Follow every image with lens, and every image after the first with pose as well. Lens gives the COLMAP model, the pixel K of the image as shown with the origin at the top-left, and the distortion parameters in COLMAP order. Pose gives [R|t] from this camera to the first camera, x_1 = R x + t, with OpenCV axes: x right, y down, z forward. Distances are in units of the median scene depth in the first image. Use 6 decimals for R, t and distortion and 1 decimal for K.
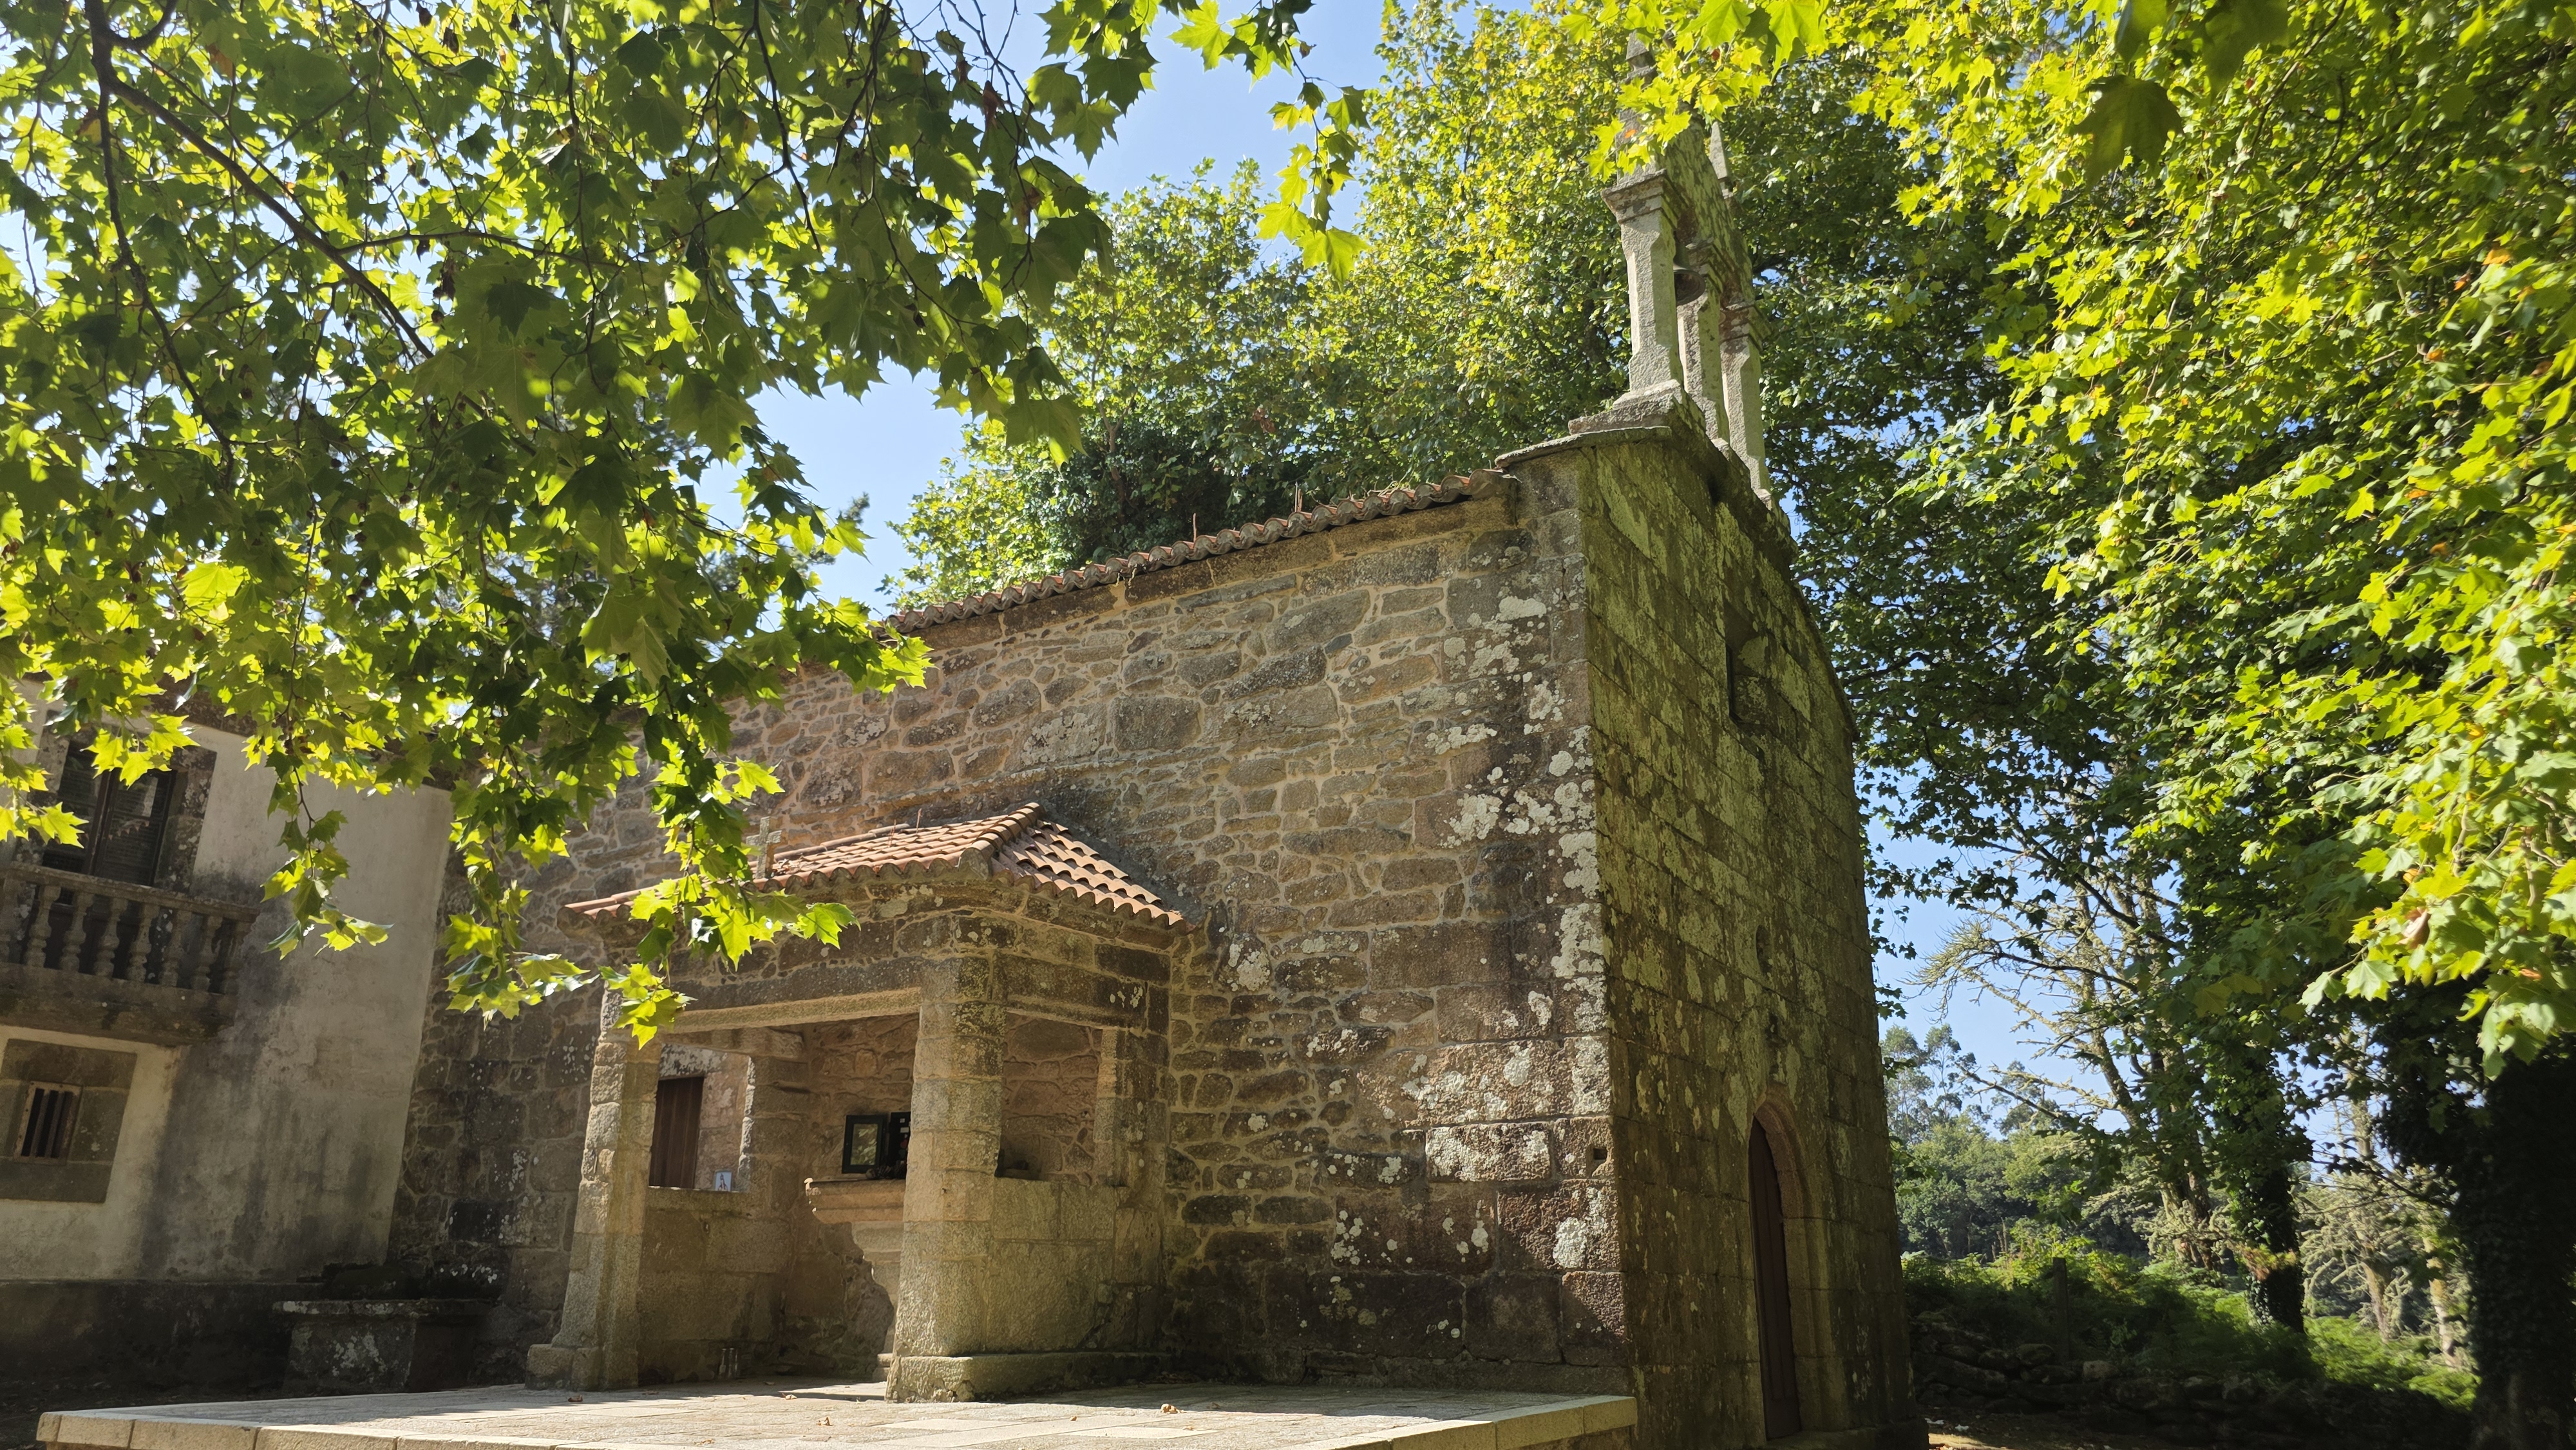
lens RADIAL K [[1731.0, 0, 1288.1], [0, 1731.0, 695.5], [0, 0, 1]] dist [0.059443, -0.066524]
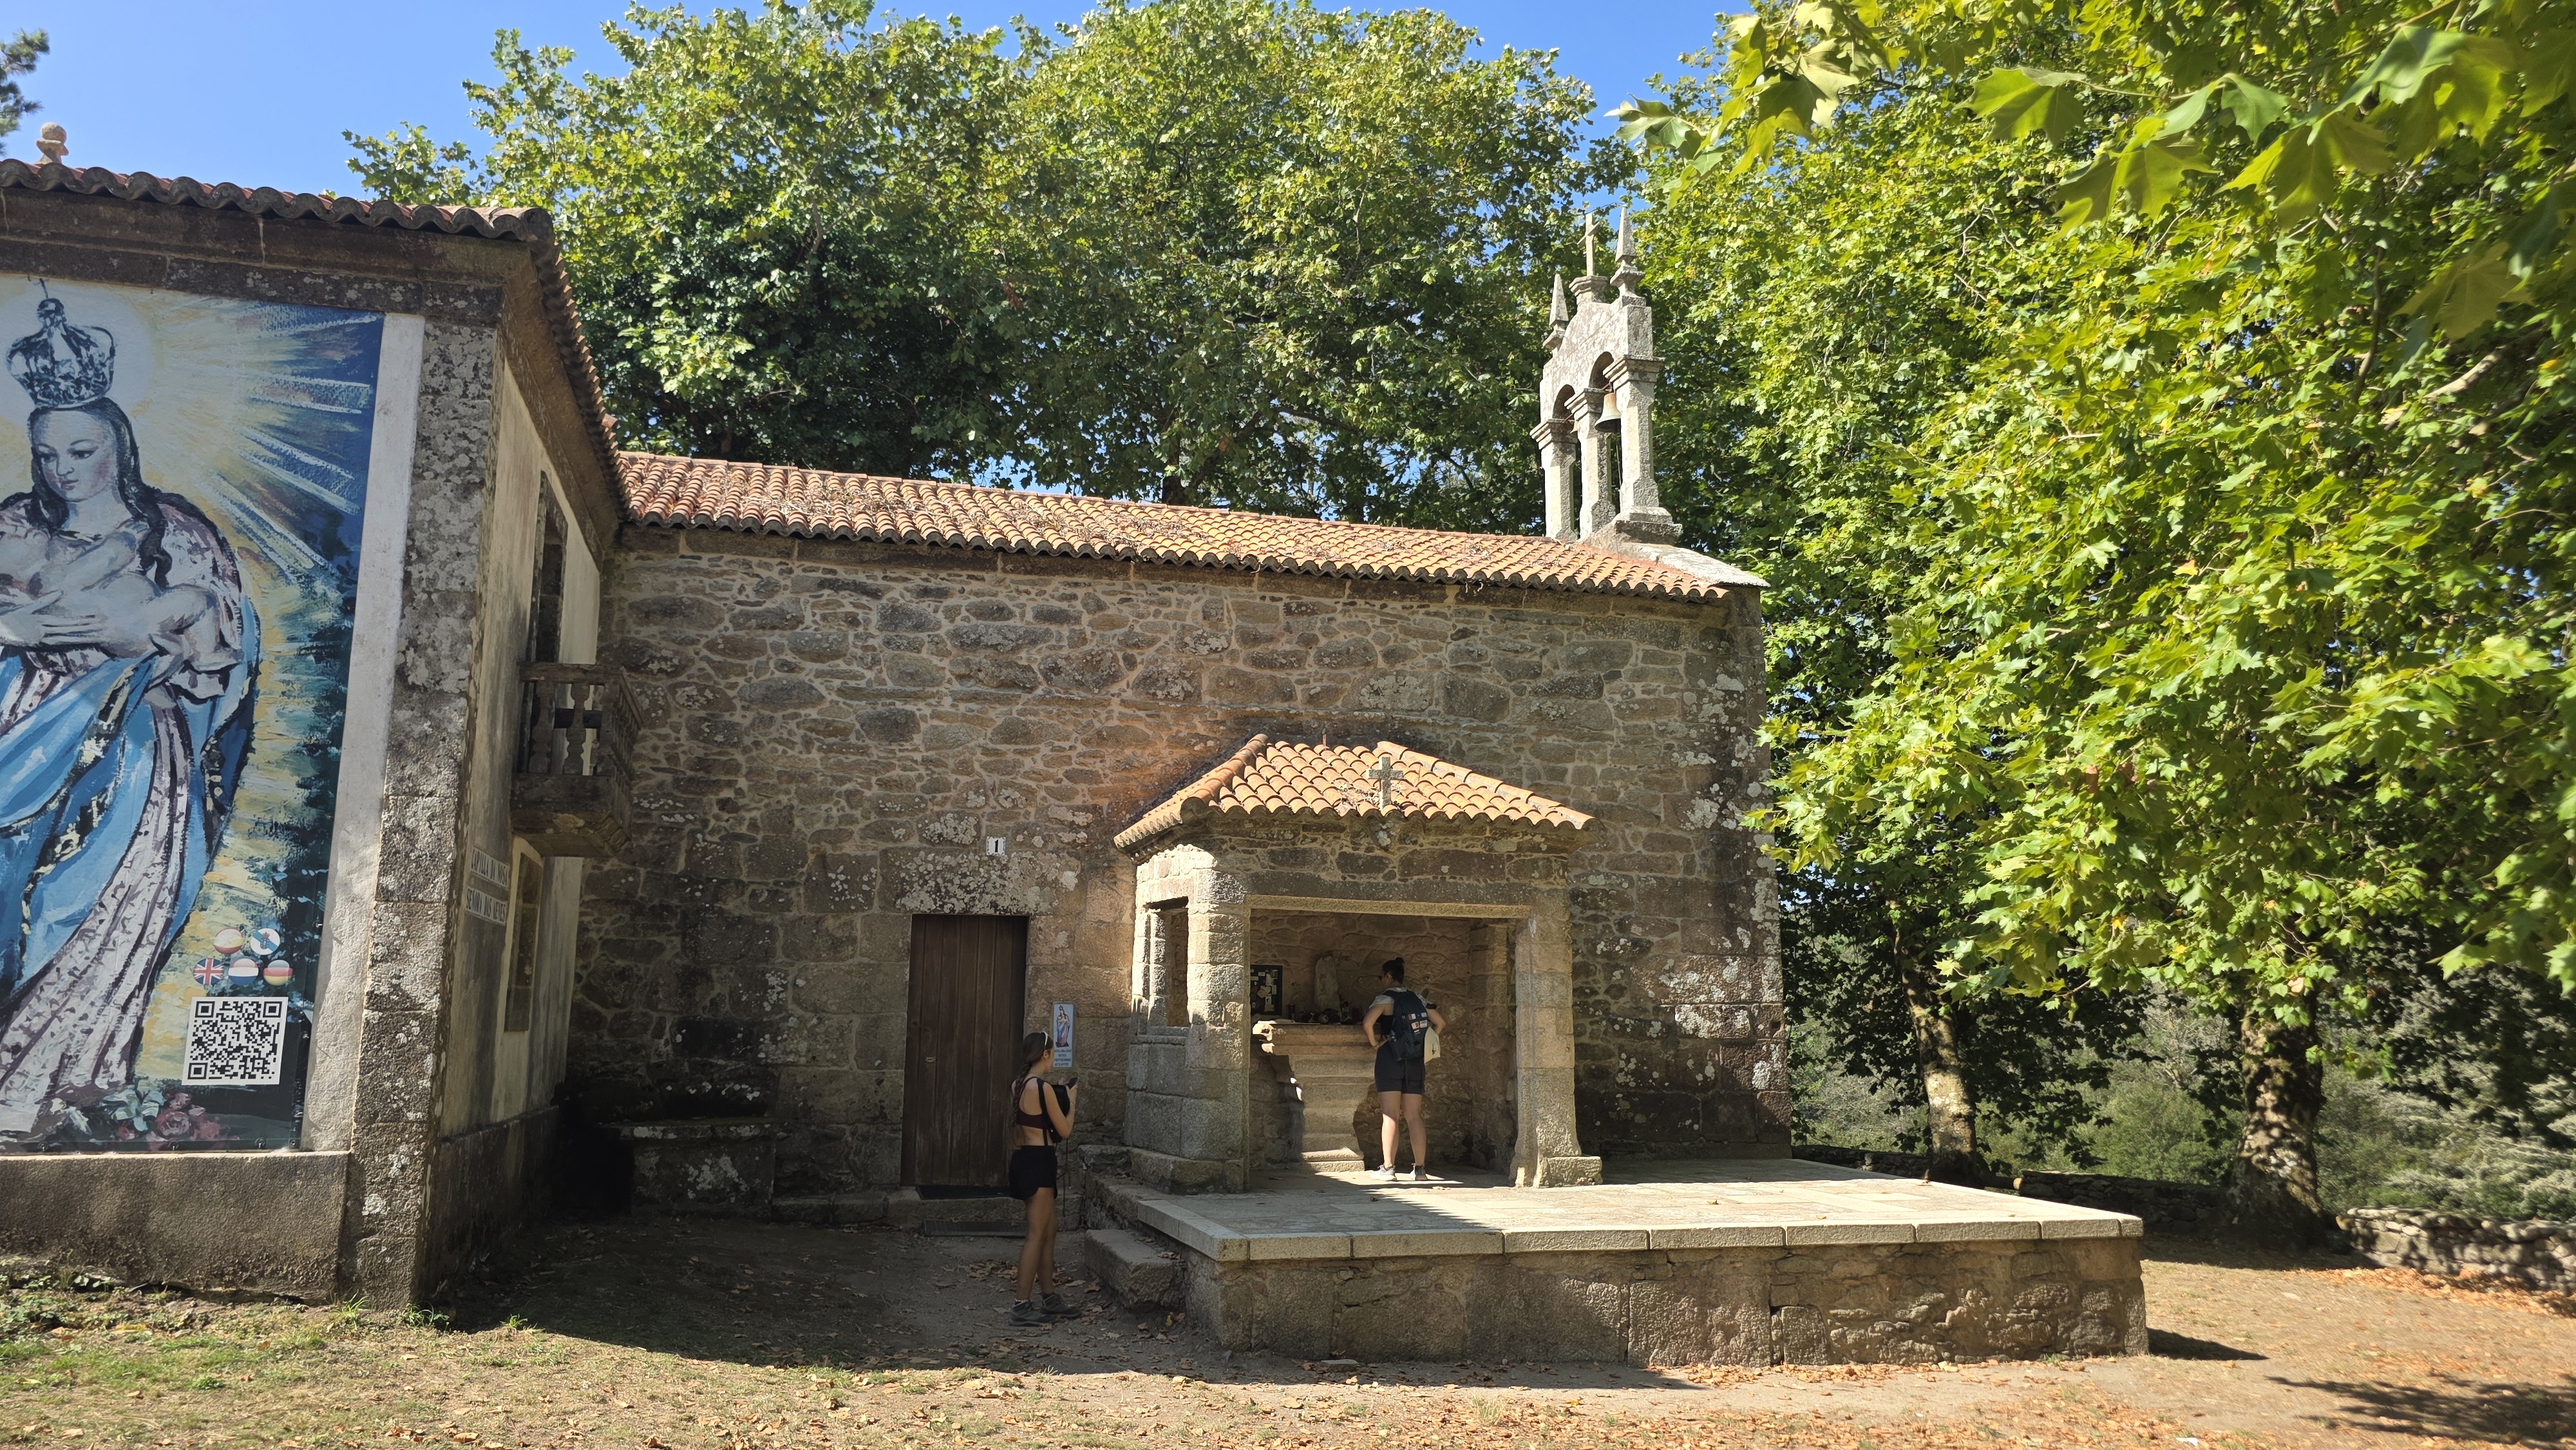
lens RADIAL K [[1731.0, 0, 1288.1], [0, 1731.0, 695.5], [0, 0, 1]] dist [0.059443, -0.066524]
pose [[0.680821, 0.139018, 0.719136, -1.323156], [-0.241466, 0.969535, 0.041177, -0.008119], [-0.691504, -0.201681, 0.693648, 0.182952]]
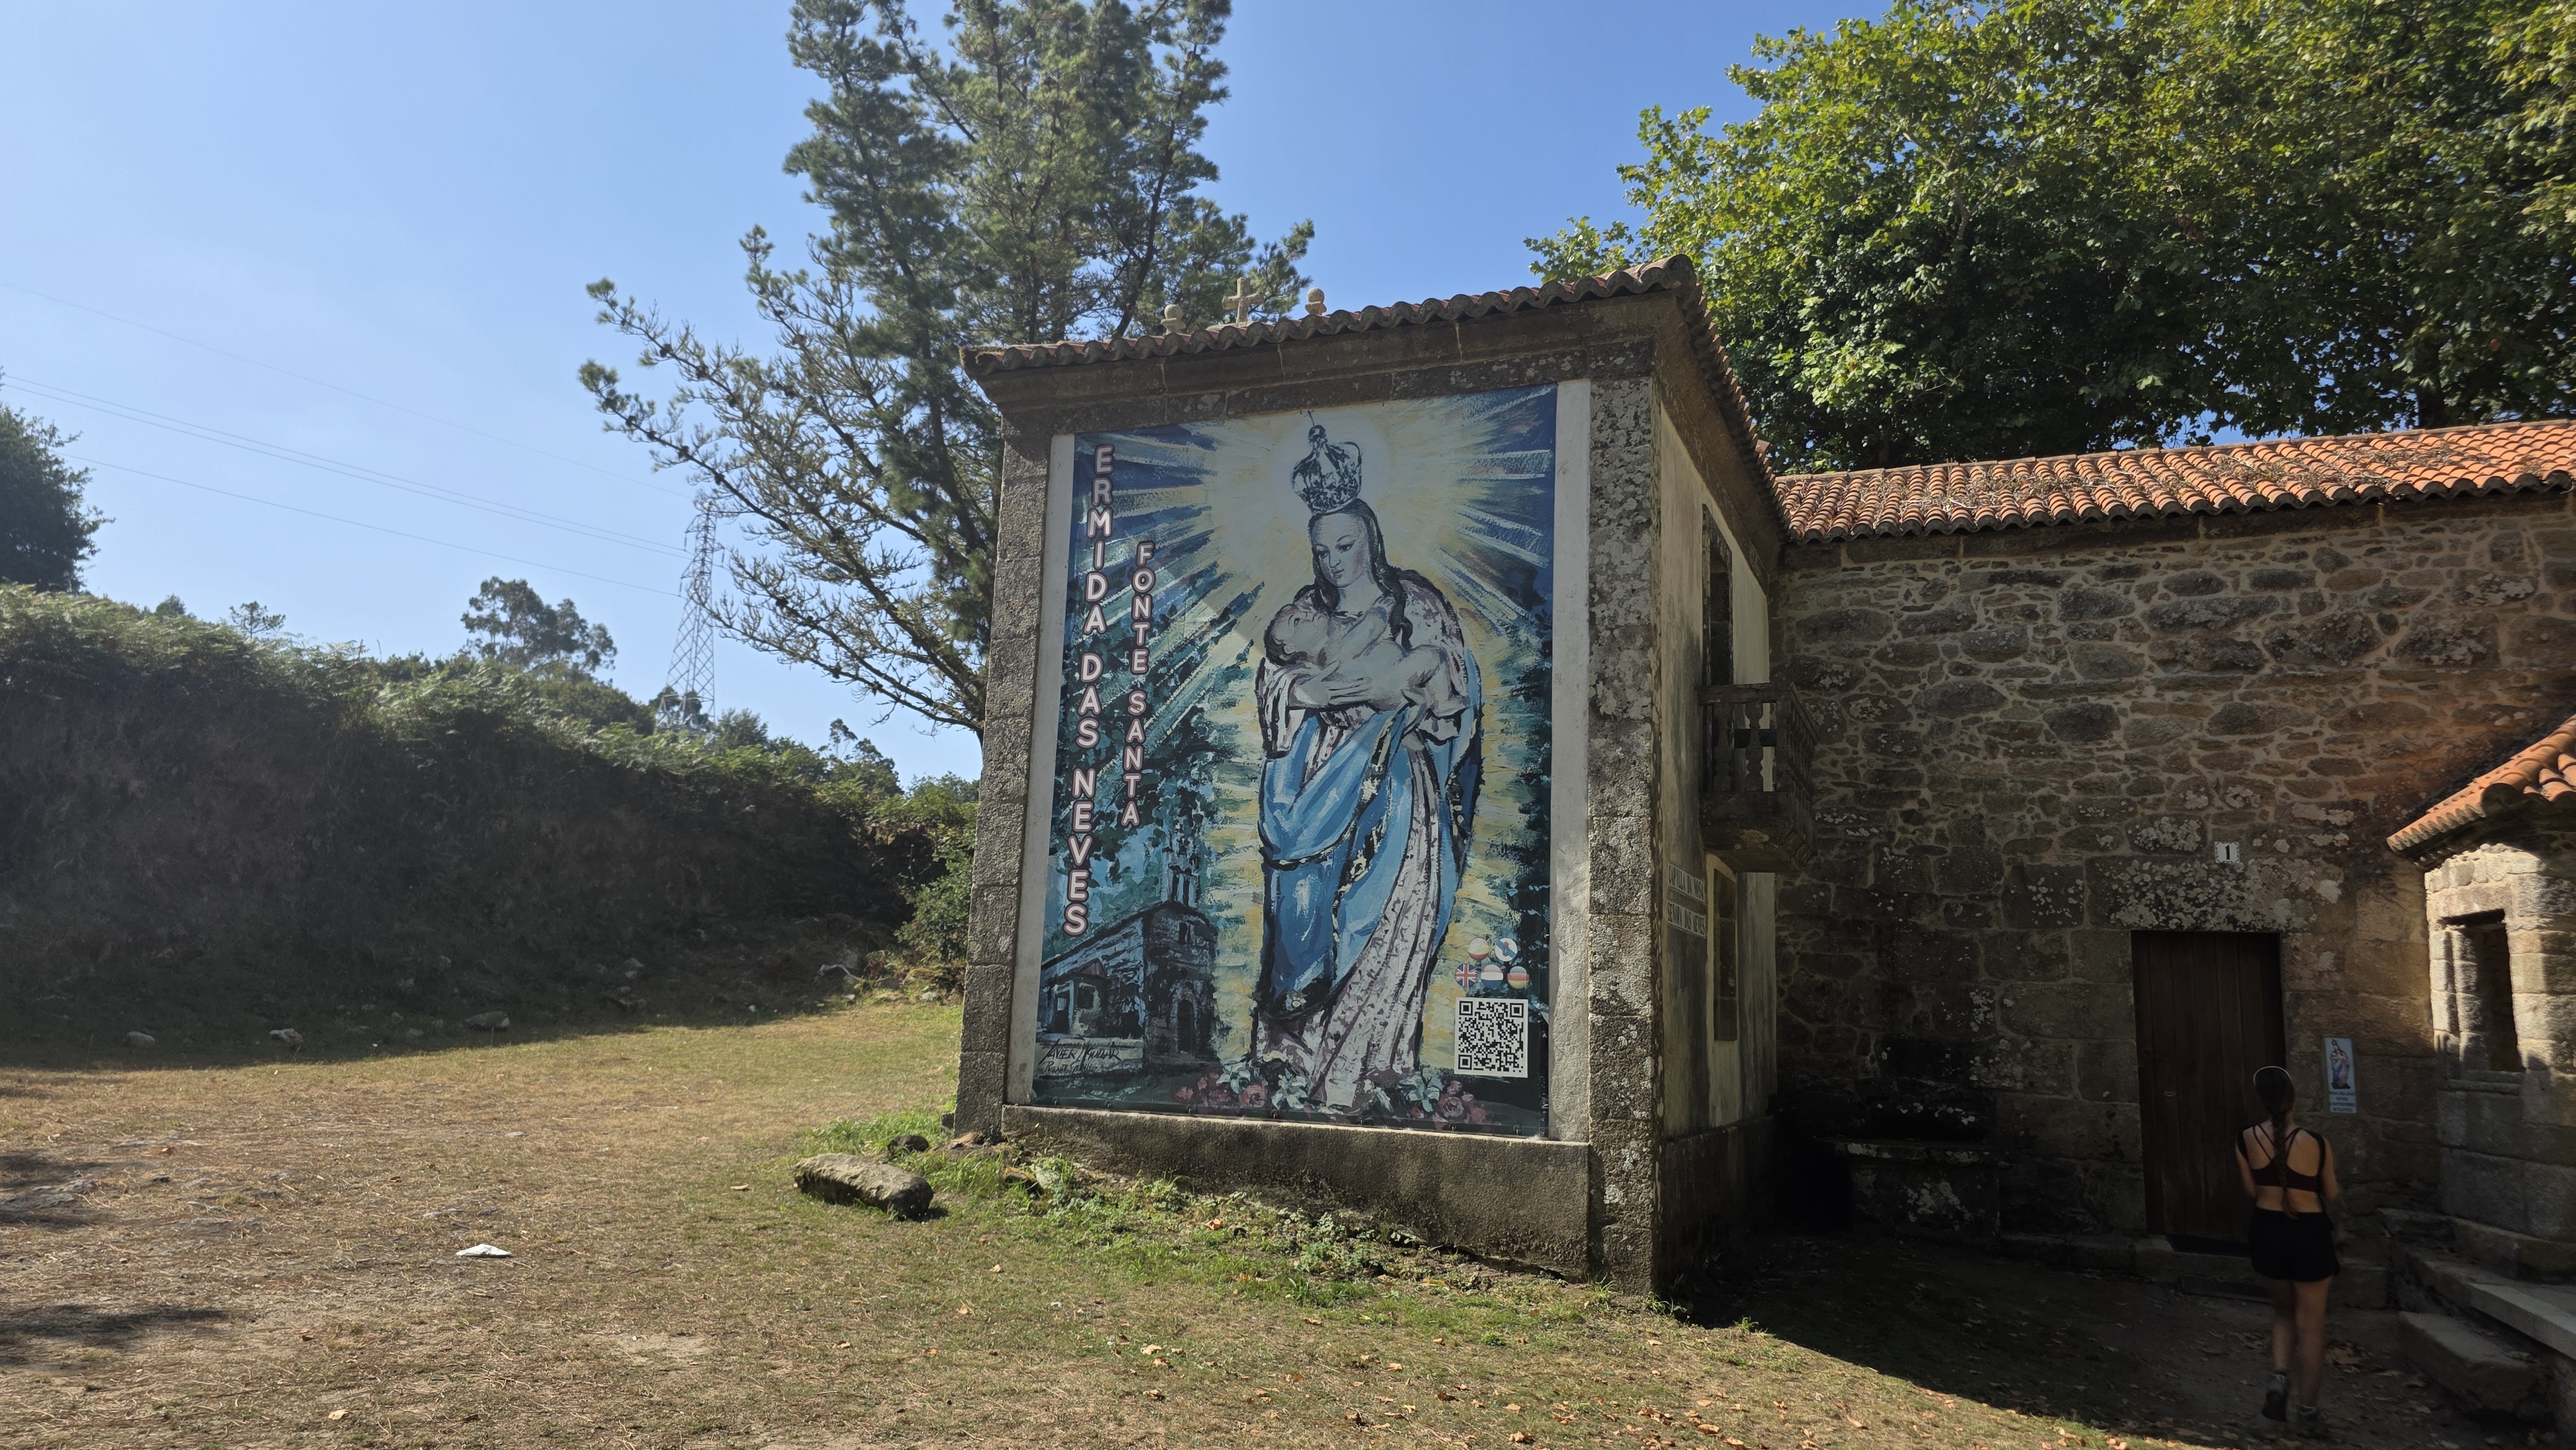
lens RADIAL K [[1731.0, 0, 1288.1], [0, 1731.0, 695.5], [0, 0, 1]] dist [0.059443, -0.066524]
pose [[0.986560, 0.068841, 0.148188, -1.299840], [-0.090225, 0.985631, 0.142795, -0.000005], [-0.136229, -0.154246, 0.978596, 0.198049]]
